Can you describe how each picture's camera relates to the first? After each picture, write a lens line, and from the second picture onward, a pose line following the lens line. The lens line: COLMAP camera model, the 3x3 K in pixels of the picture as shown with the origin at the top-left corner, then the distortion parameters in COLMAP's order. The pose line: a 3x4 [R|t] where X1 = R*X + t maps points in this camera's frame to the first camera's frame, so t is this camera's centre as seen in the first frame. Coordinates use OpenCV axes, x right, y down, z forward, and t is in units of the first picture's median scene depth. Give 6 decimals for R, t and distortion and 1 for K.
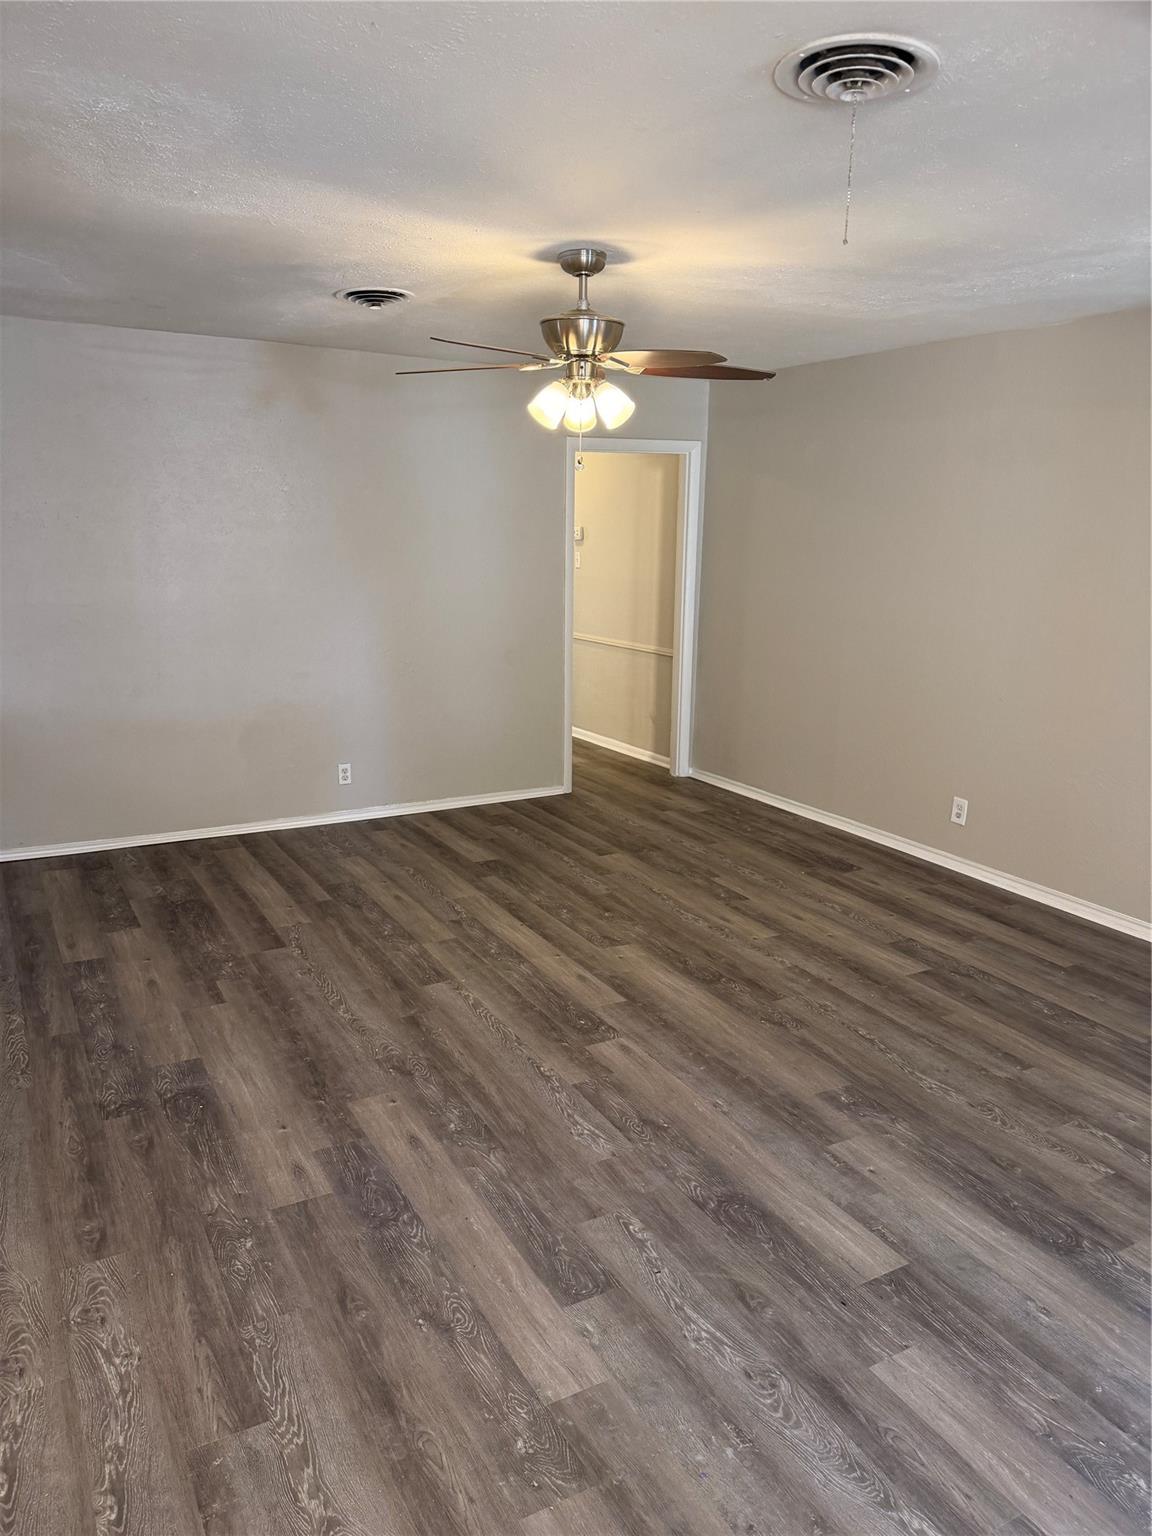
lens RADIAL K [[1069.4, 0, 582.5], [0, 1069.4, 765.1], [0, 0, 1]] dist [0.120234, -0.207741]
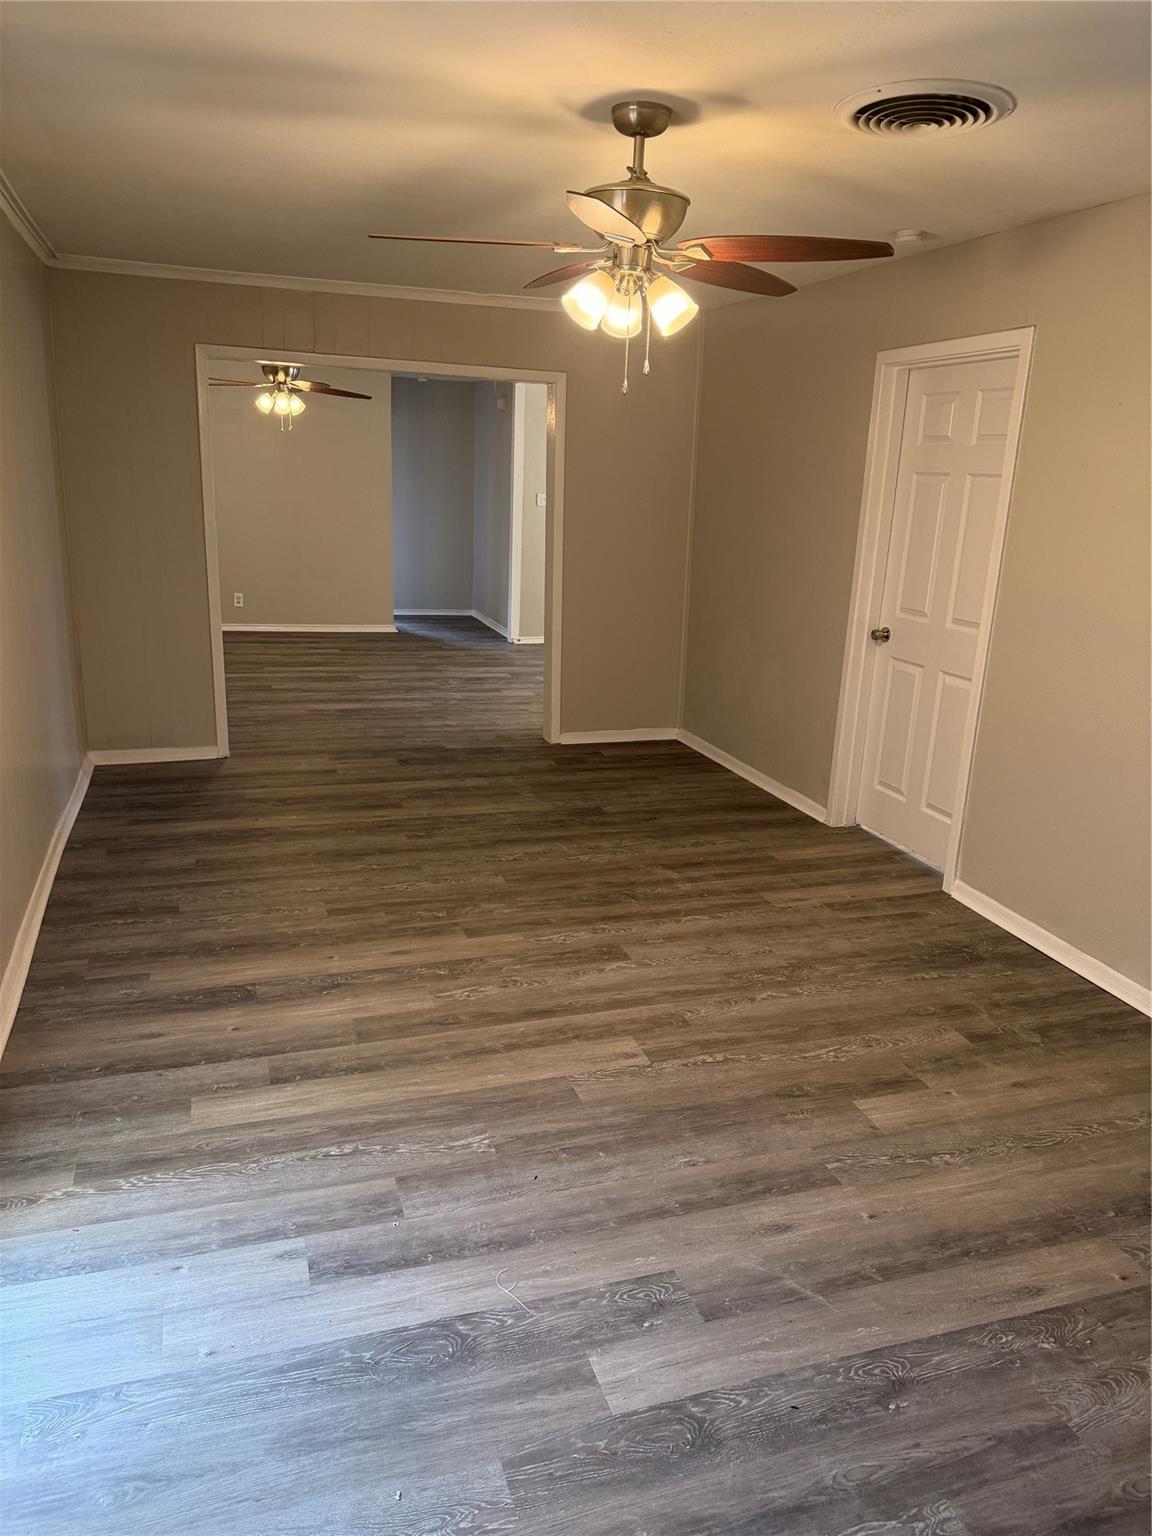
lens RADIAL K [[1075.2, 0, 576.0], [0, 1075.2, 768.0], [0, 0, 1]] dist [0.128640, -0.222724]
pose [[0.188654, -0.271550, 0.943753, -1.863447], [0.178932, 0.954428, 0.238854, -0.035849], [-0.965605, 0.123807, 0.228645, -0.009774]]
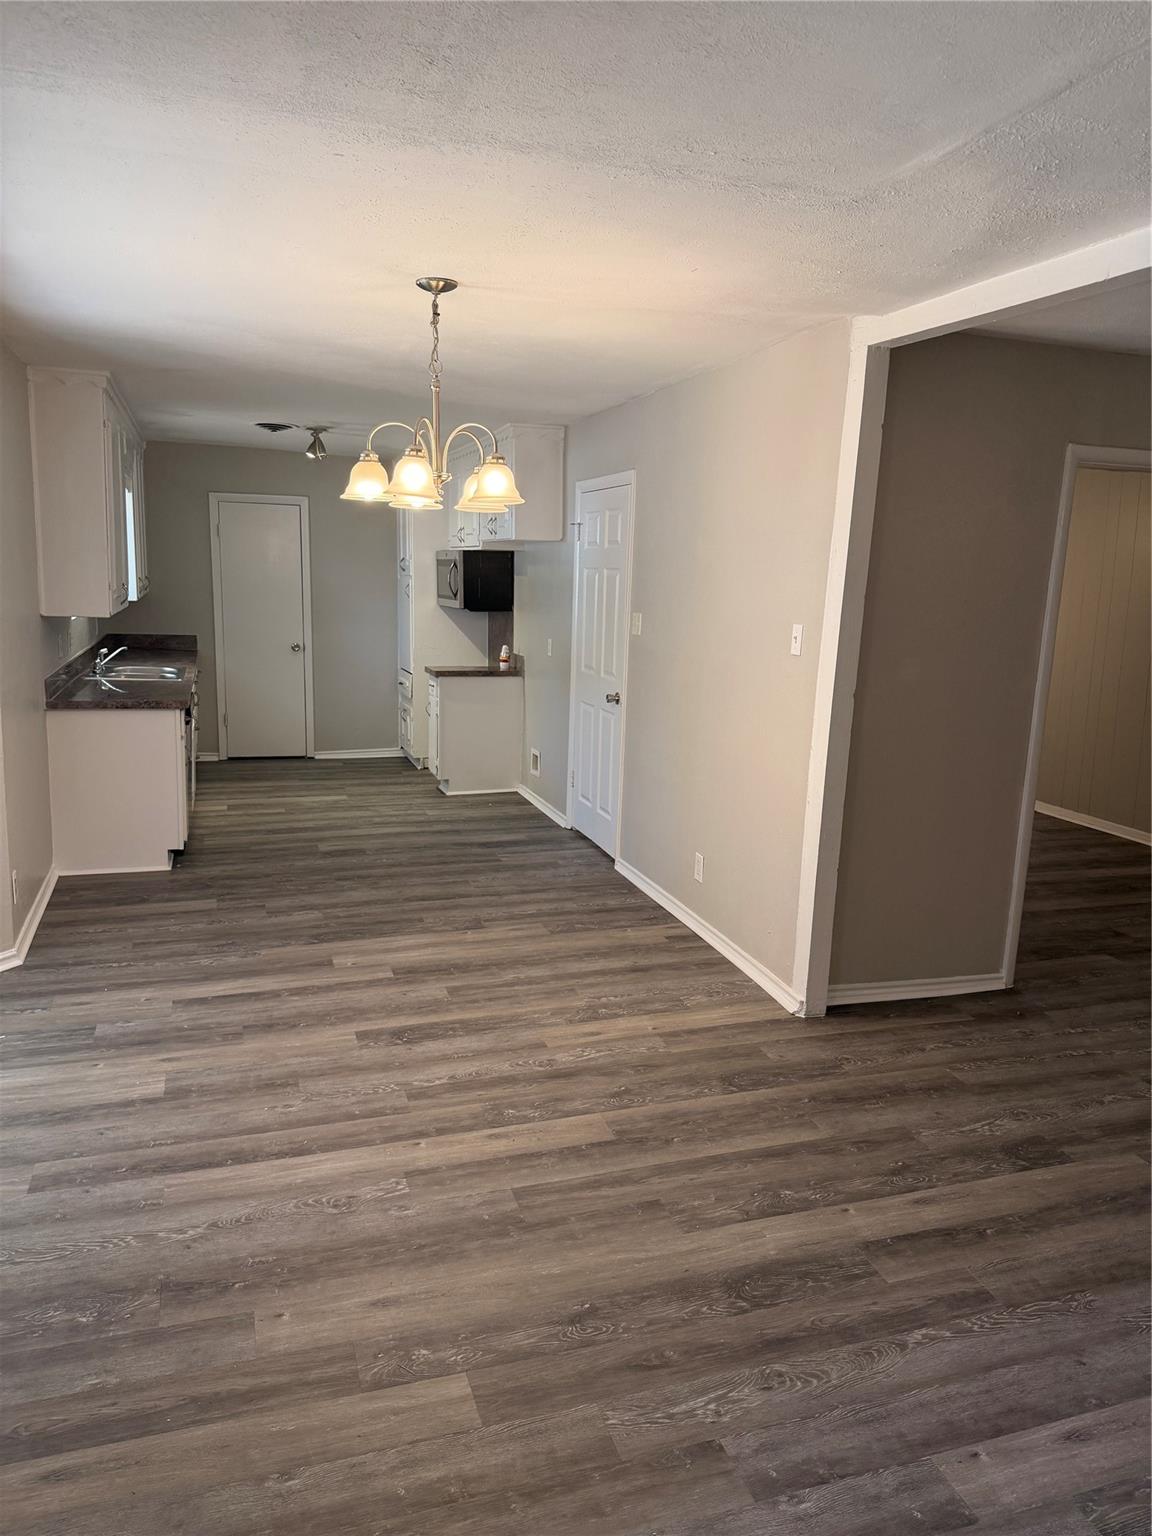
lens RADIAL K [[1069.4, 0, 582.5], [0, 1069.4, 765.1], [0, 0, 1]] dist [0.120234, -0.207741]
pose [[-0.198555, 0.148194, -0.968821, 0.737830], [-0.246485, 0.949181, 0.195706, -0.007783], [0.948589, 0.277658, -0.151937, 0.108301]]
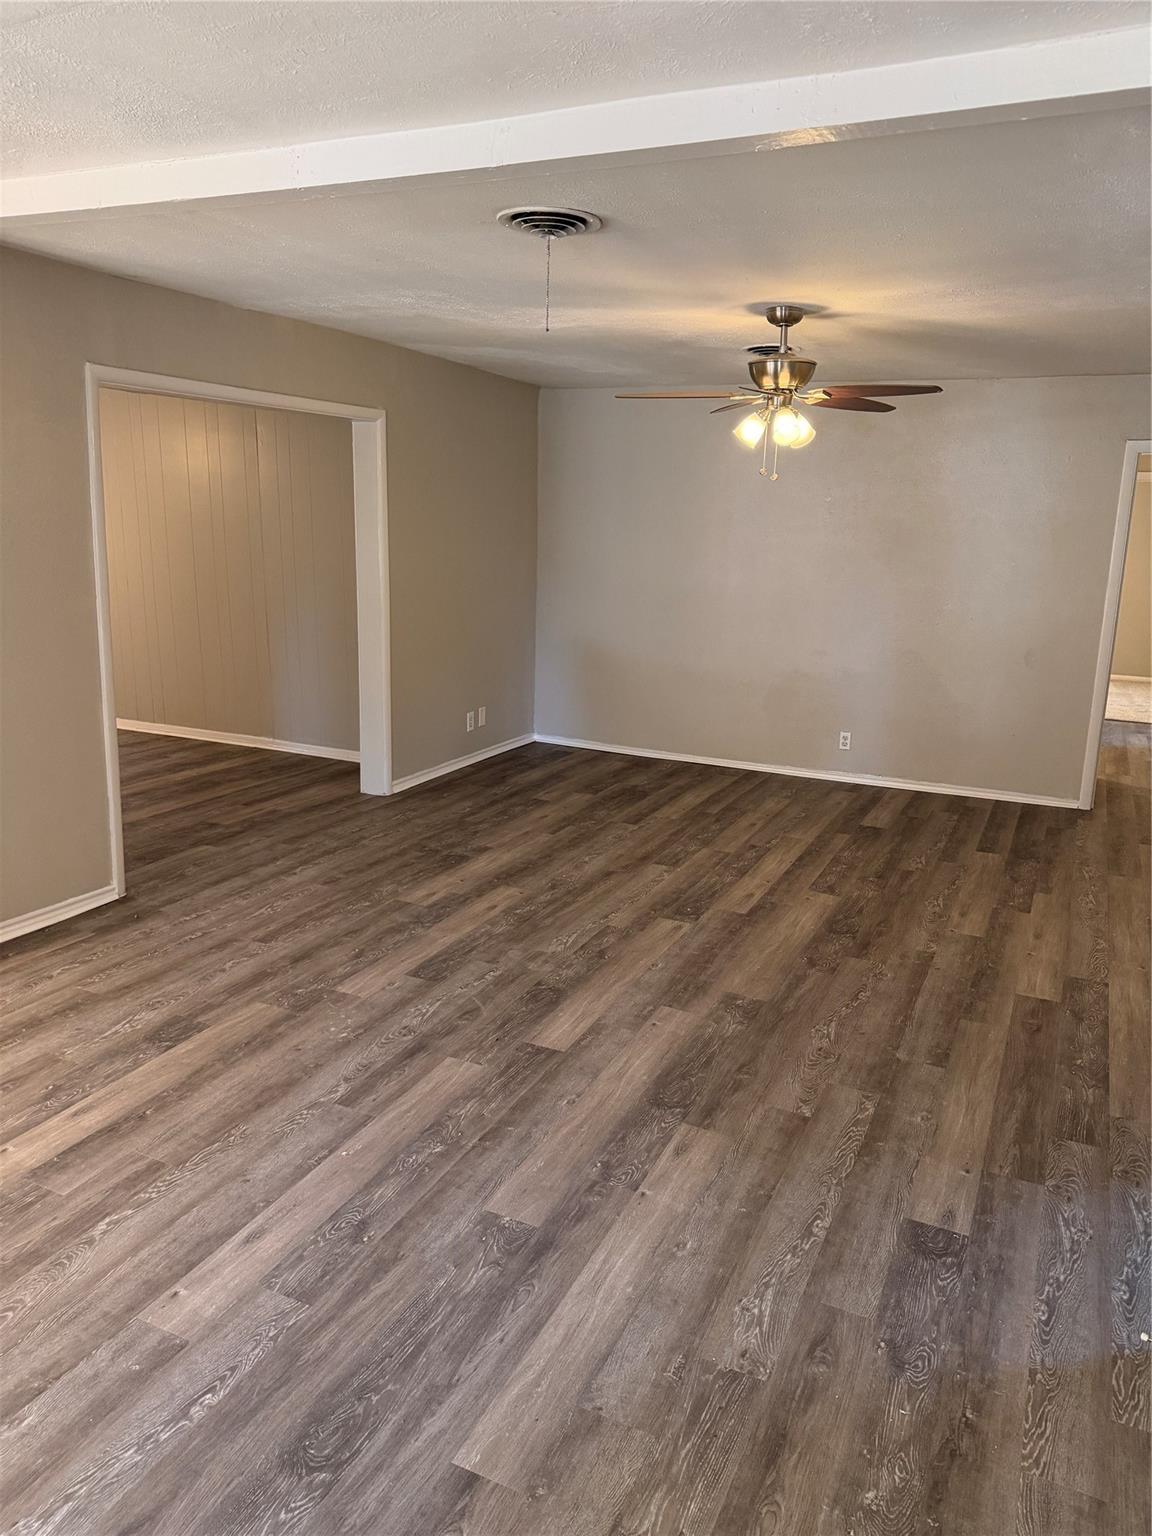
lens RADIAL K [[1075.2, 0, 576.0], [0, 1075.2, 768.0], [0, 0, 1]] dist [0.128640, -0.222724]
pose [[0.577837, 0.182053, -0.795589, 0.783308], [-0.193943, 0.977511, 0.082821, -0.005358], [0.792774, 0.106442, 0.600149, 0.088563]]
